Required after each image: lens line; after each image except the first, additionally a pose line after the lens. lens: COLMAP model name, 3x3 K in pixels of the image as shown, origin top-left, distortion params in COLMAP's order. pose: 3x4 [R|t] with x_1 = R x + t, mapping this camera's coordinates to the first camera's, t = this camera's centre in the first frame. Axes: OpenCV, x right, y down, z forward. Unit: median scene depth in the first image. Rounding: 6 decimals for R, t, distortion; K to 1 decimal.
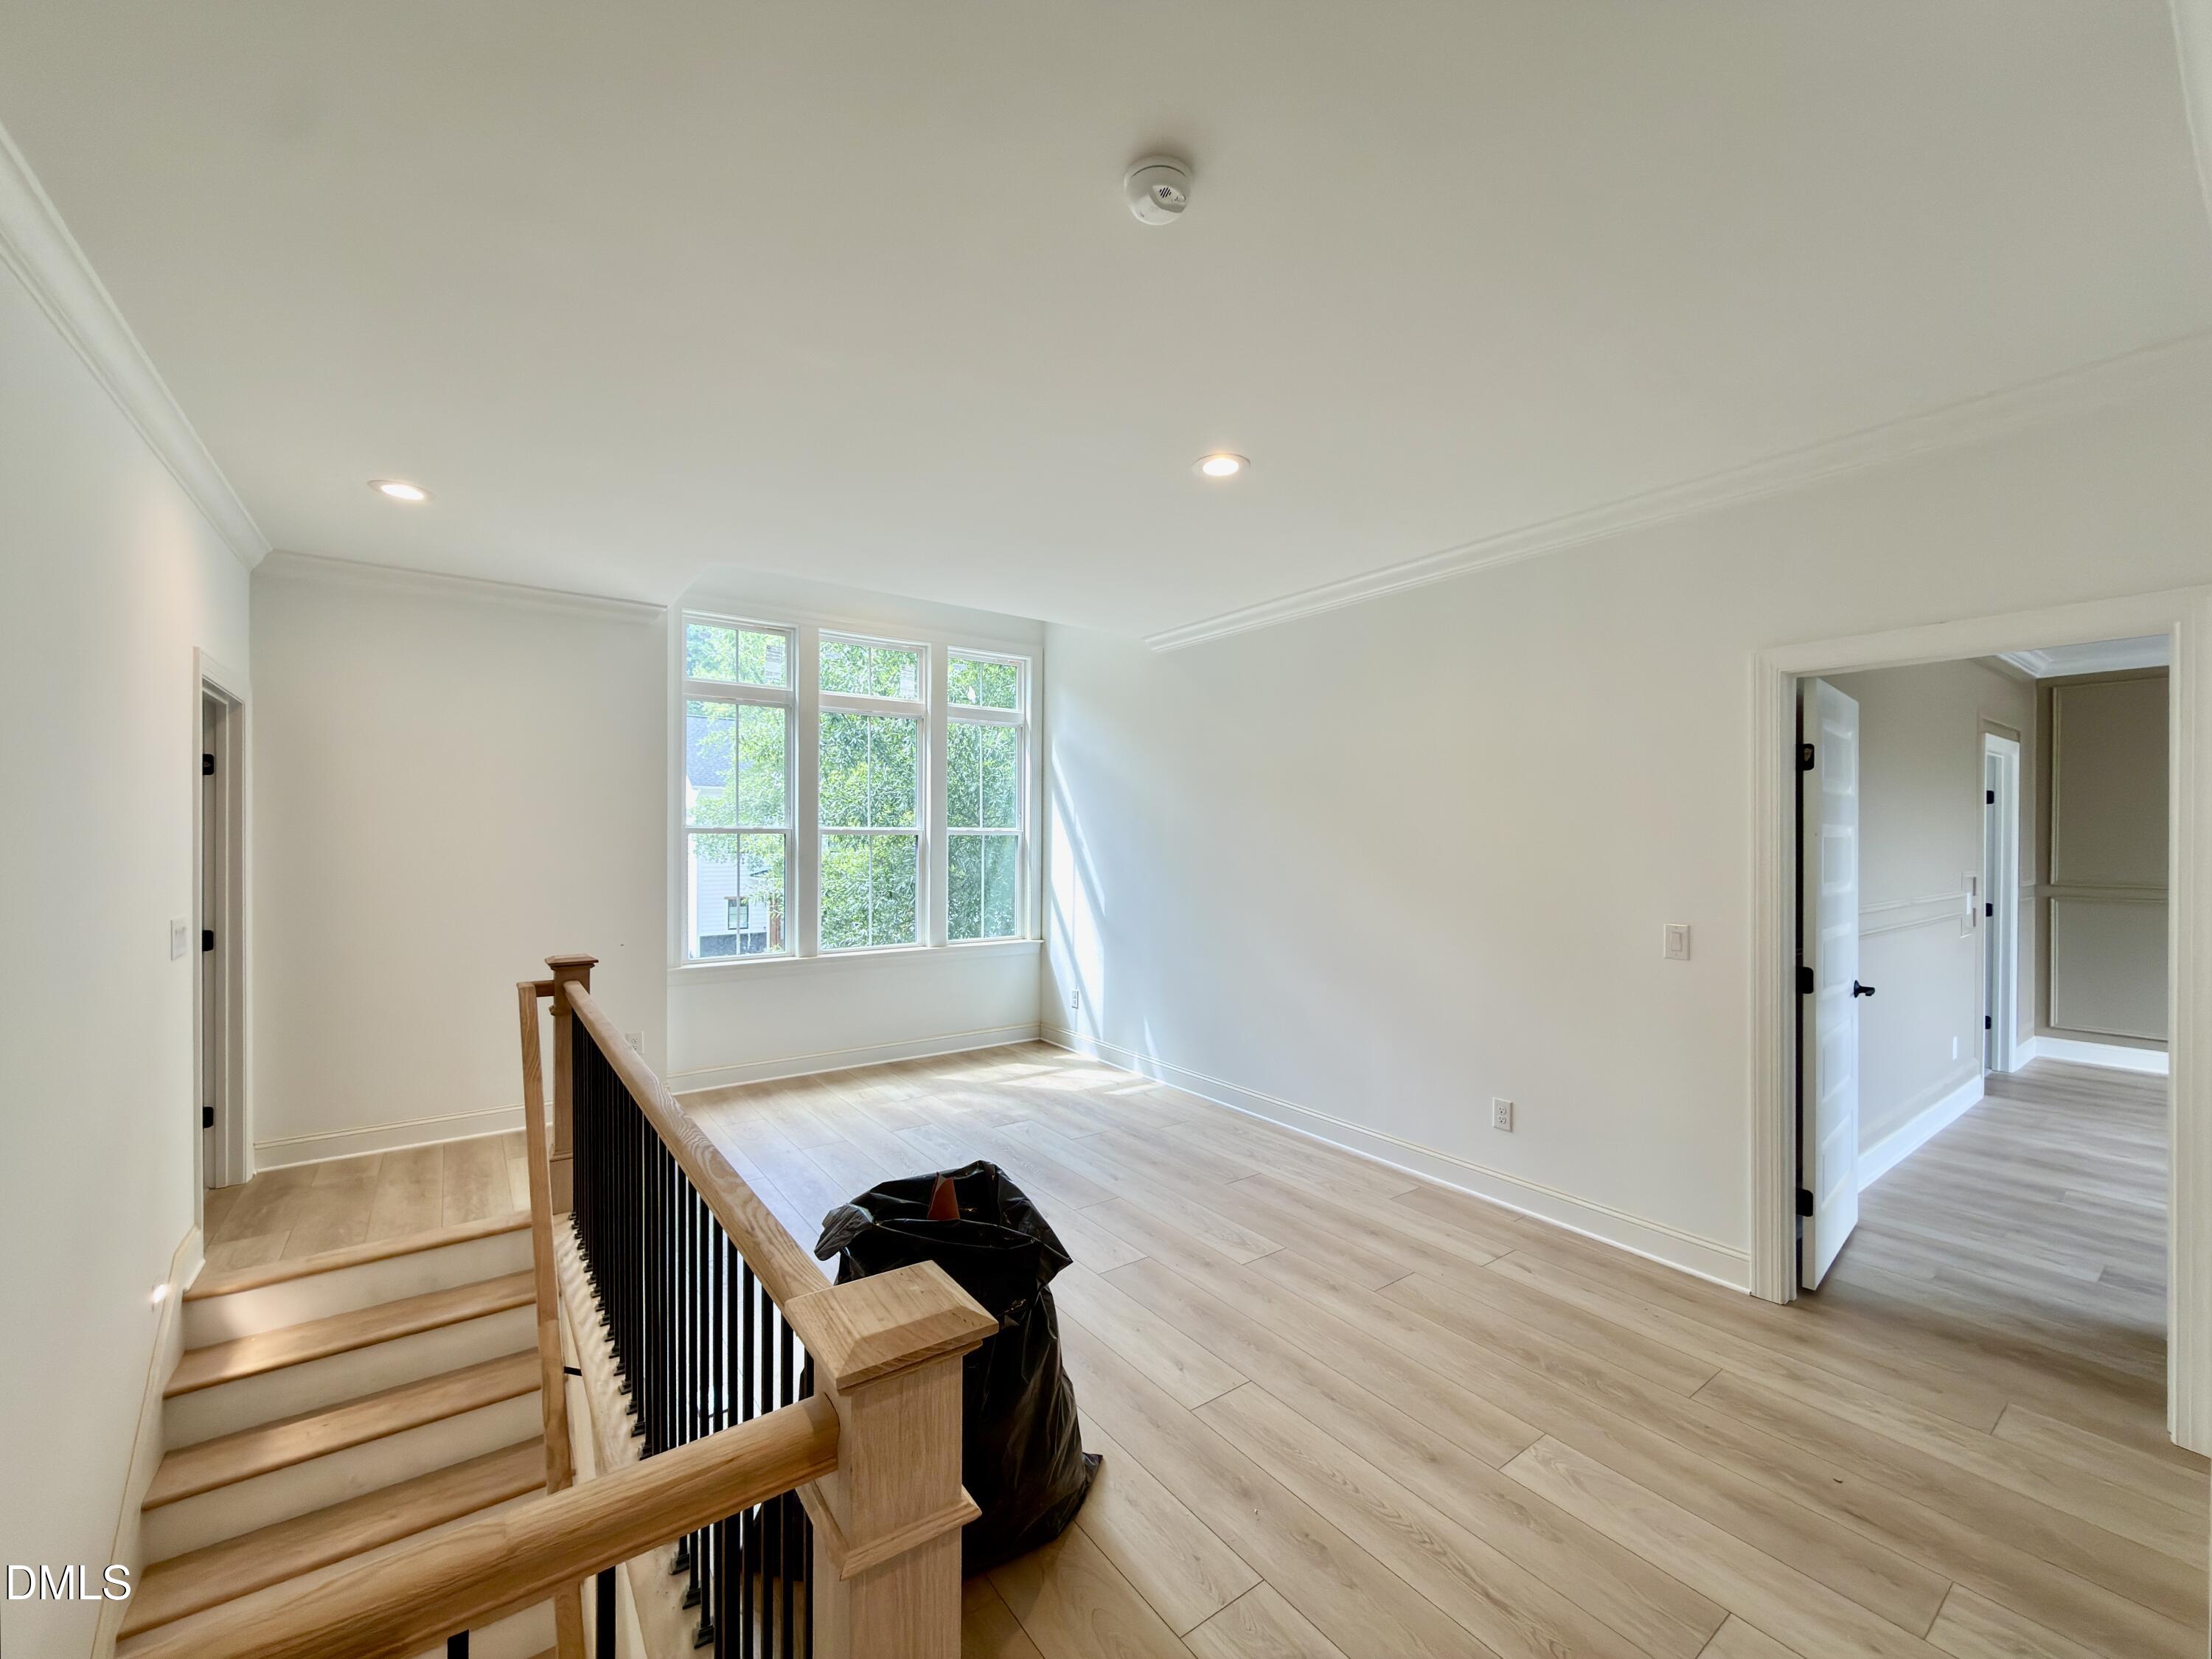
lens RADIAL K [[882.3, 0, 1106.0], [0, 882.3, 829.5], [0, 0, 1]] dist [0.000696, -0.000295]
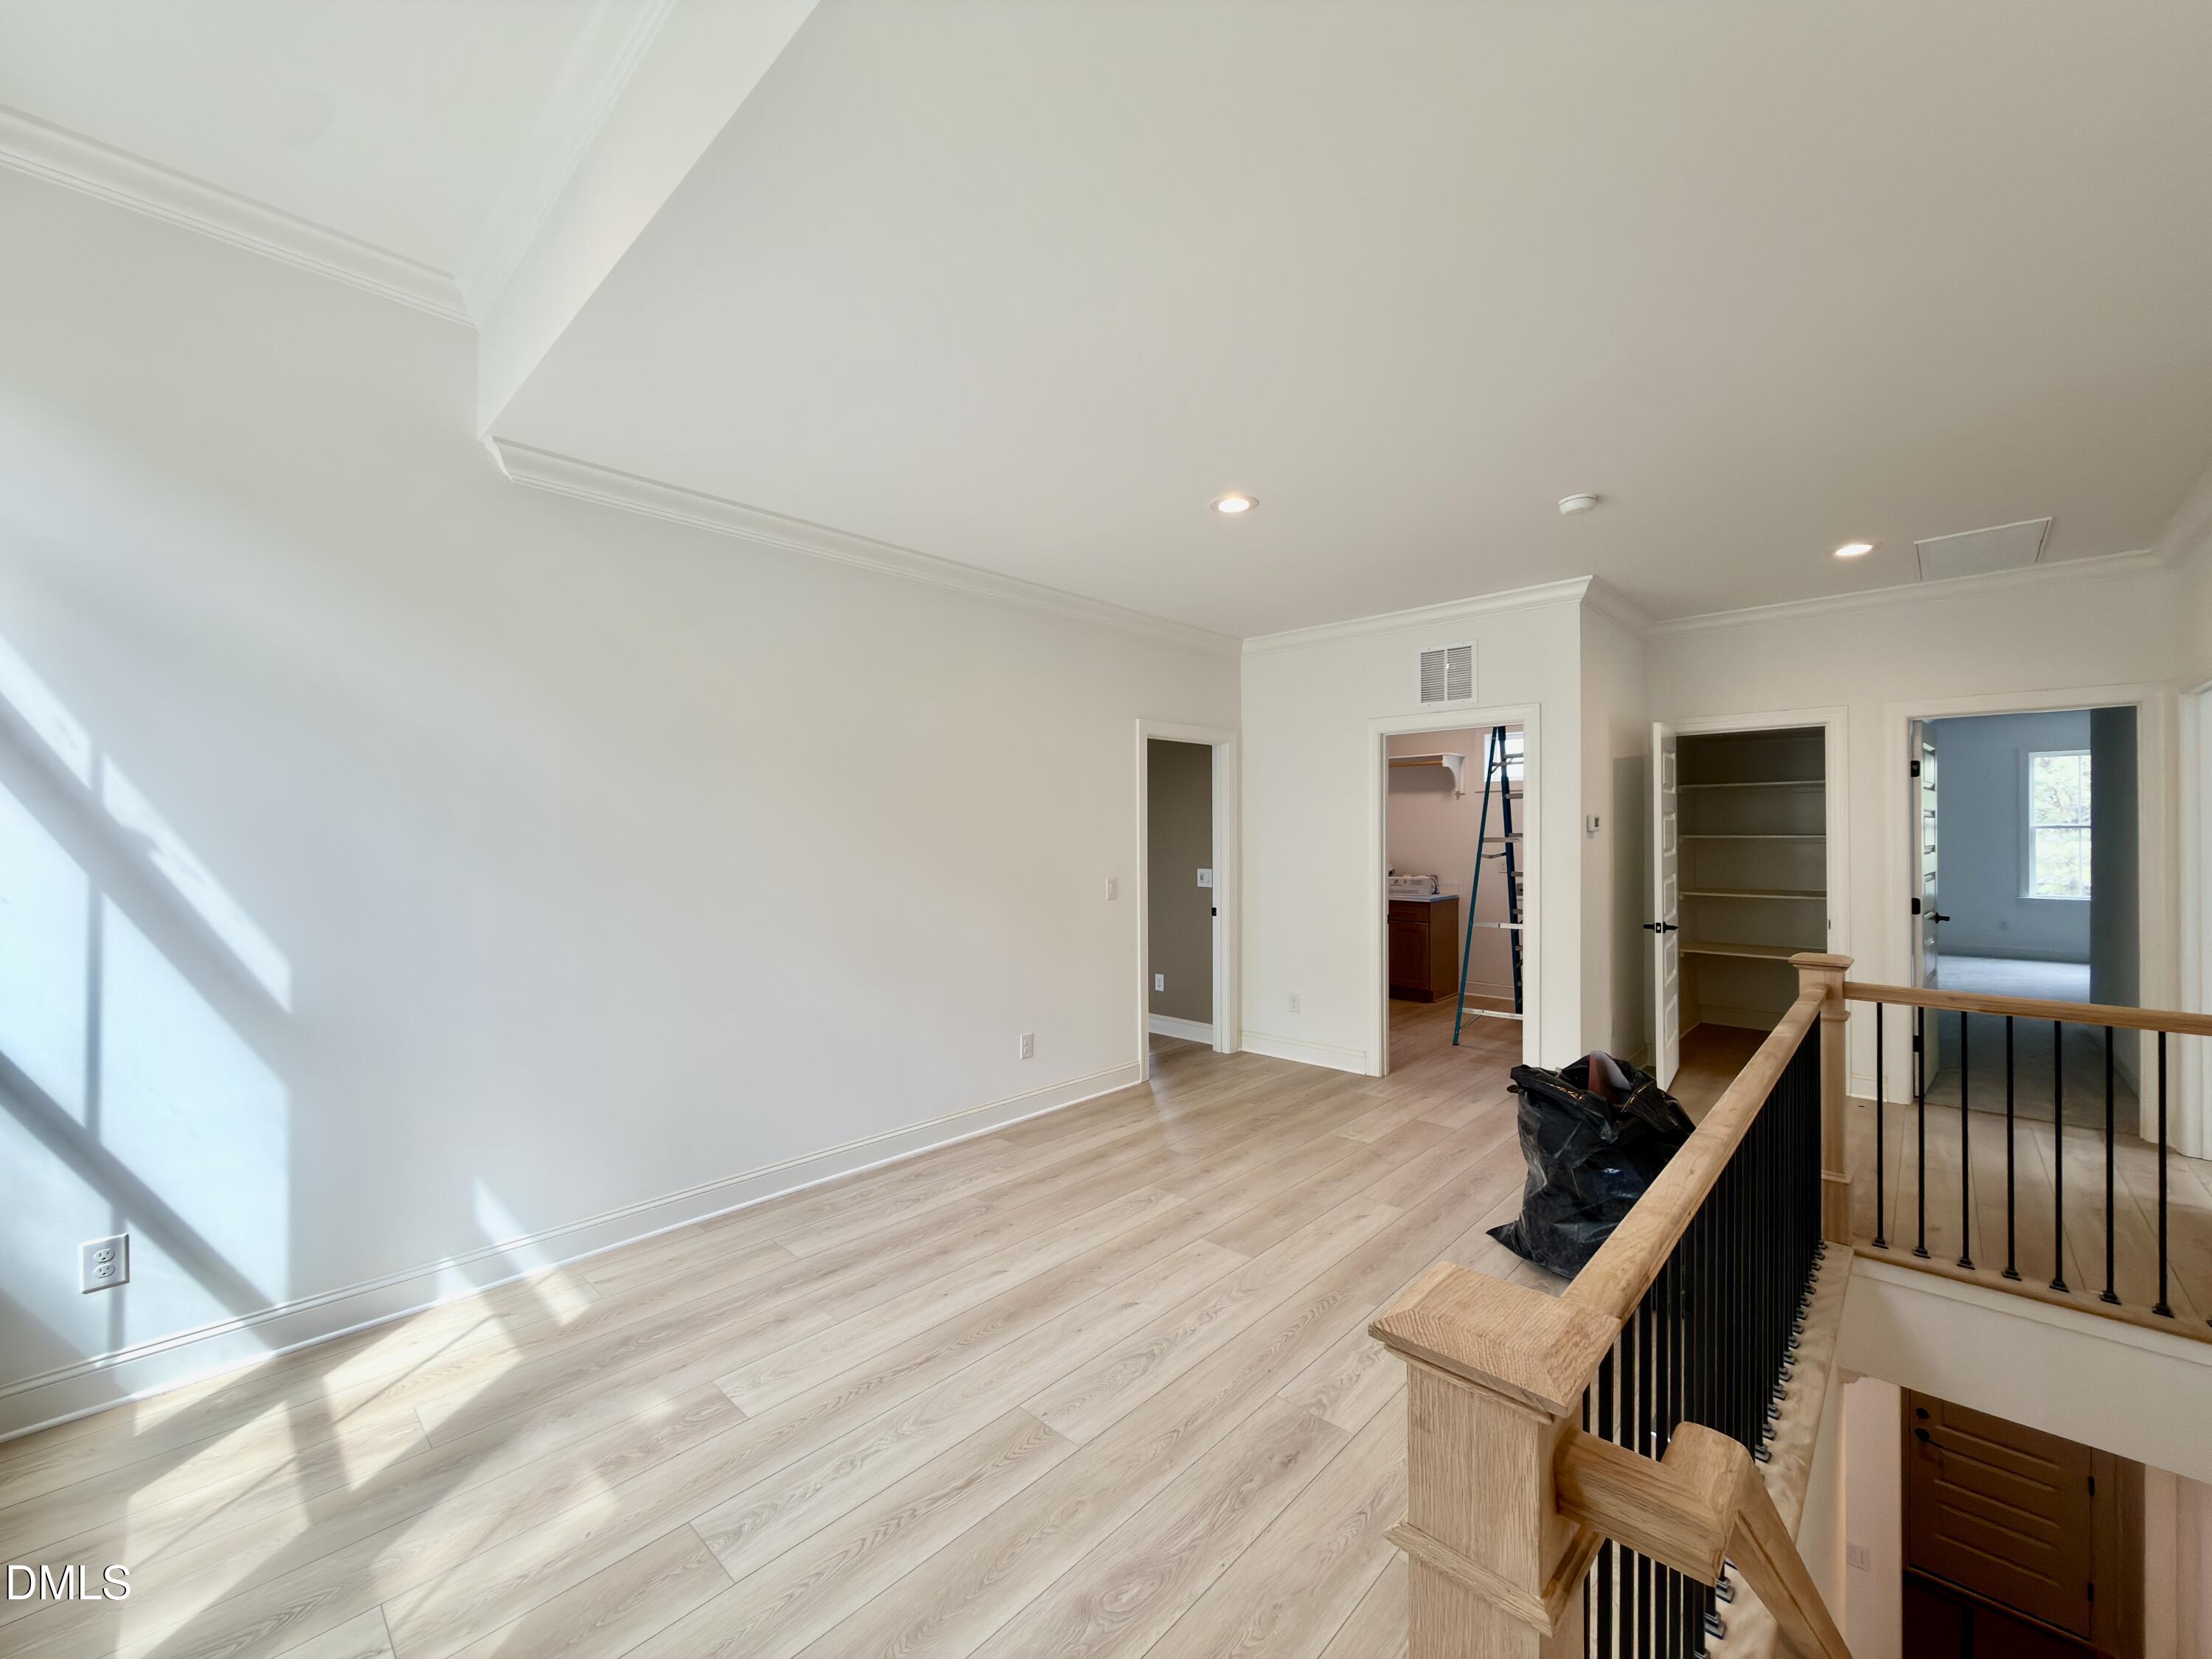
lens RADIAL K [[882.3, 0, 1106.0], [0, 882.3, 829.5], [0, 0, 1]] dist [0.000696, -0.000295]
pose [[-0.183416, -0.002828, 0.983031, -0.745415], [-0.008066, 0.999967, 0.001372, 0.013165], [-0.983002, -0.007678, -0.183433, 1.047196]]
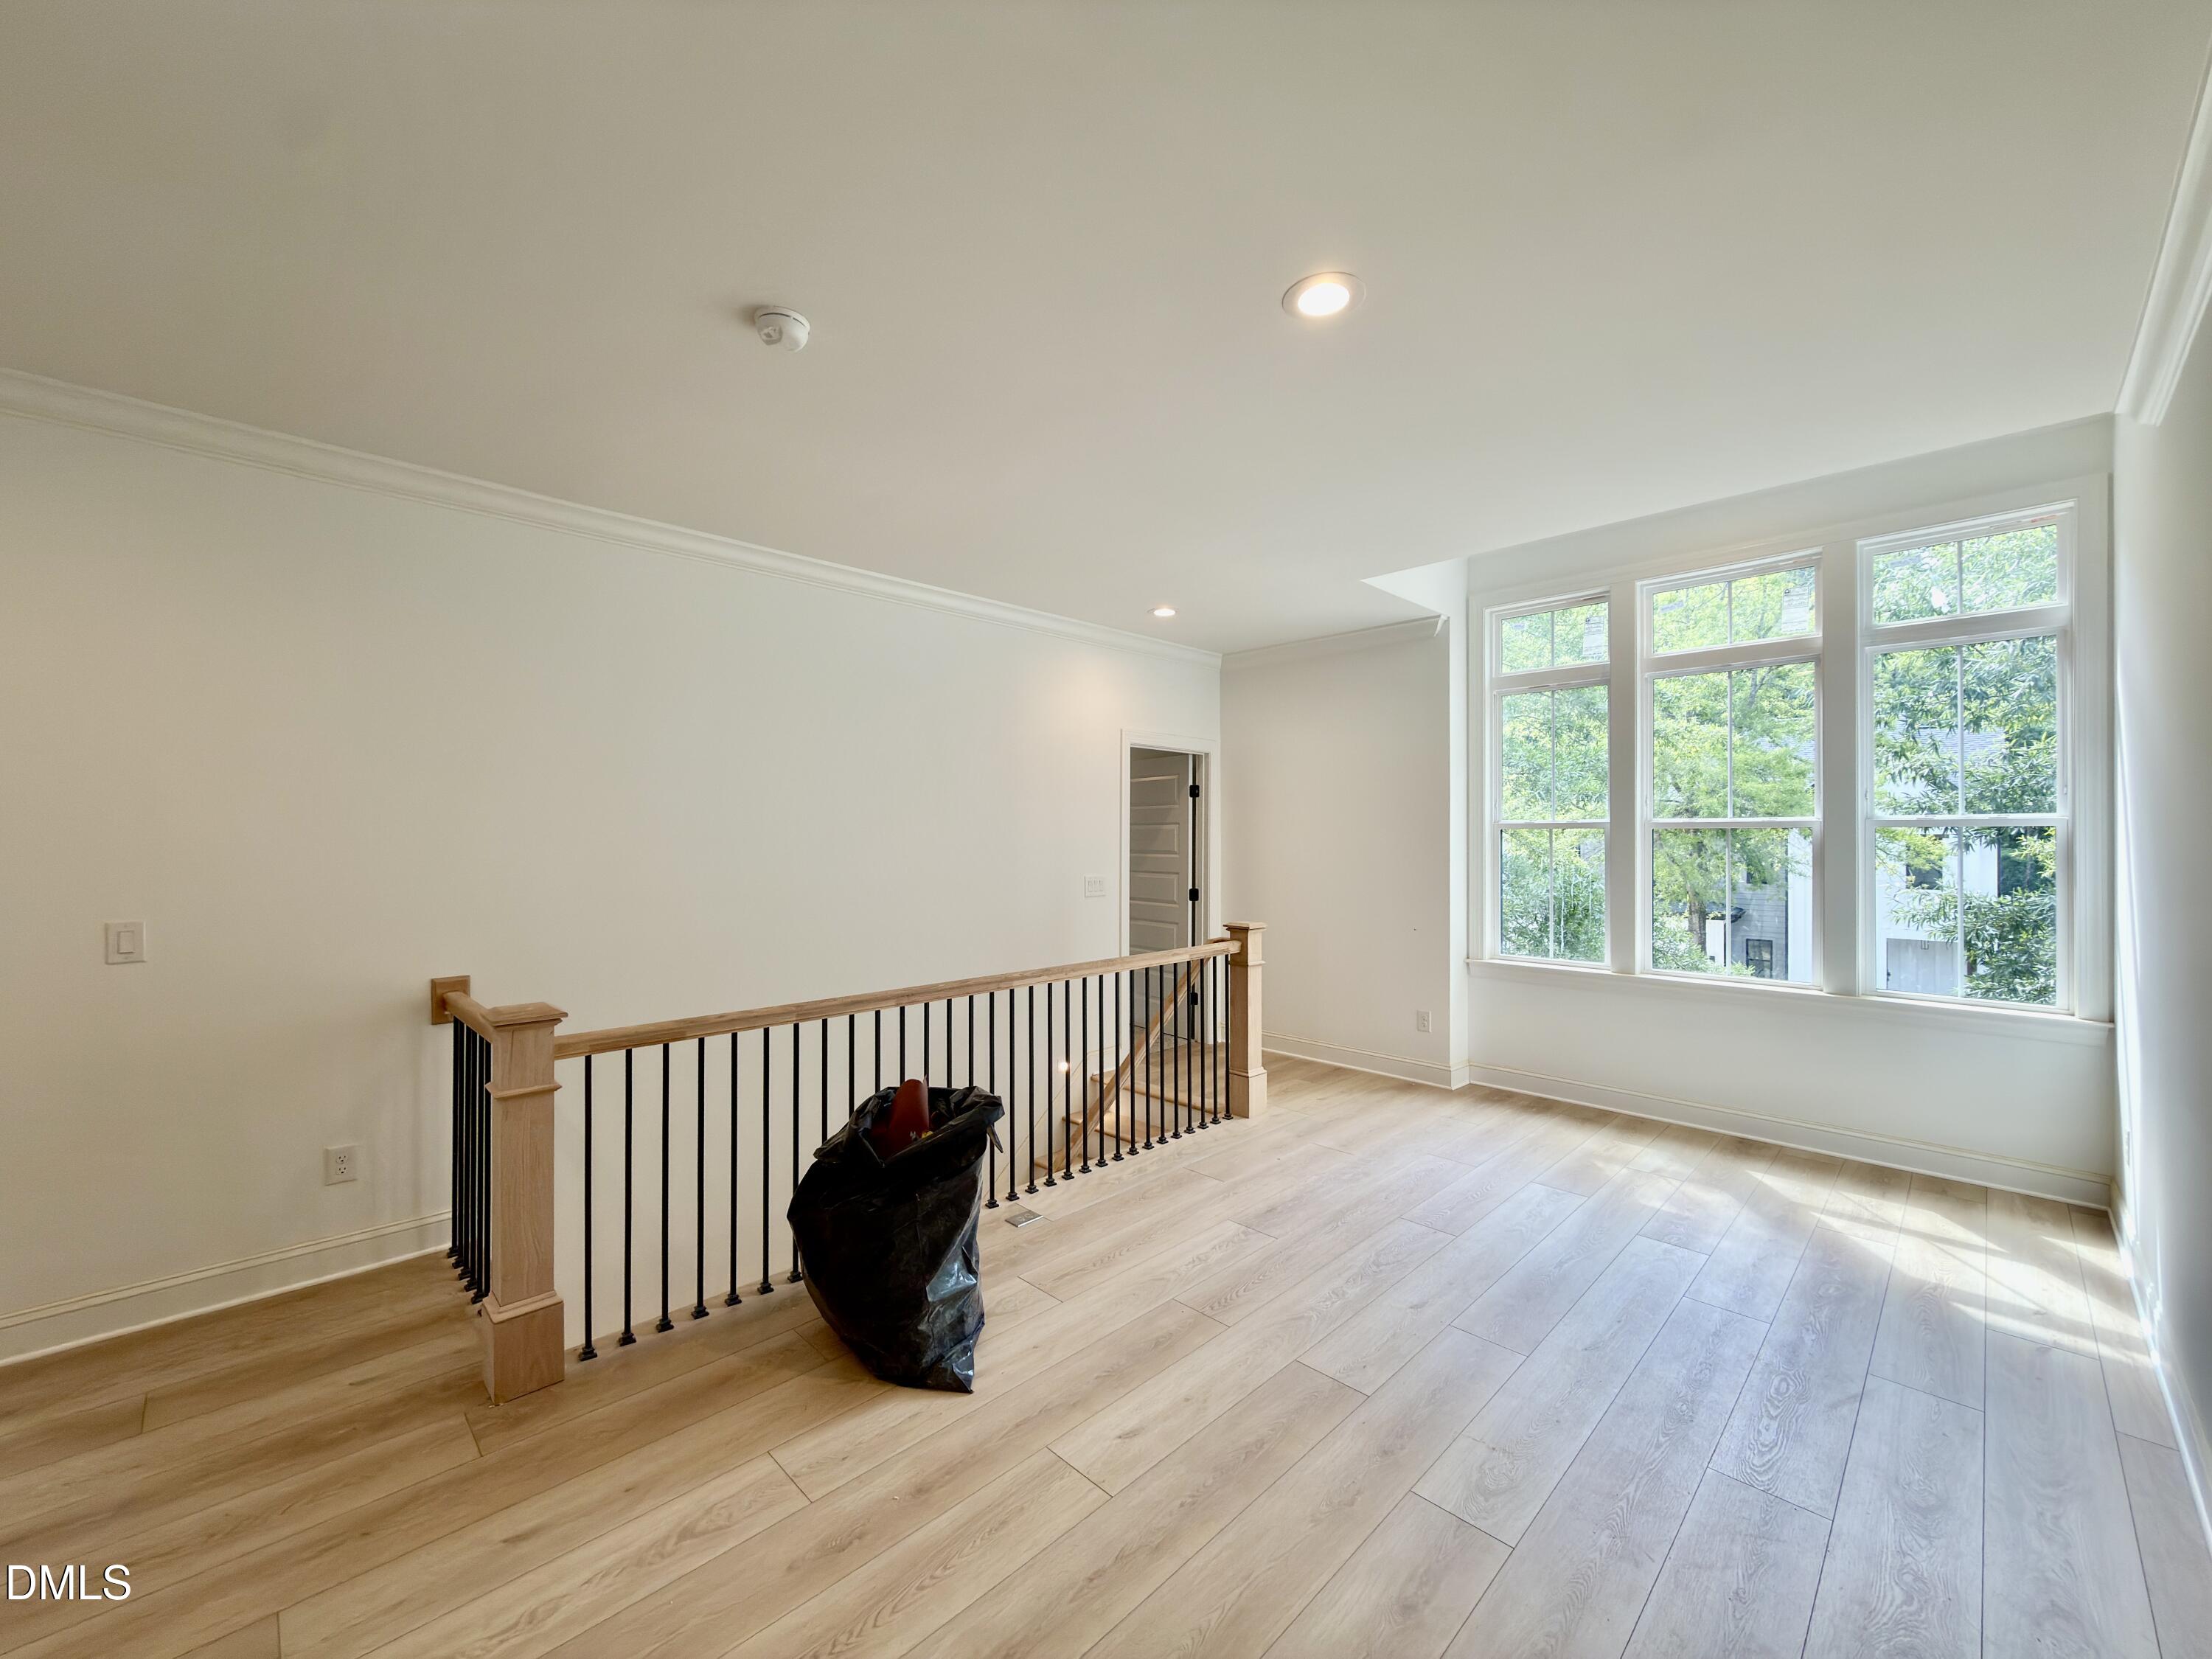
lens RADIAL K [[876.1, 0, 1106.0], [0, 876.1, 829.5], [0, 0, 1]] dist [0.002398, 0.000186]
pose [[0.149931, -0.013068, -0.988610, 0.600617], [0.010633, 0.999876, -0.011605, 0.015401], [0.988639, -0.008772, 0.150052, 0.548225]]
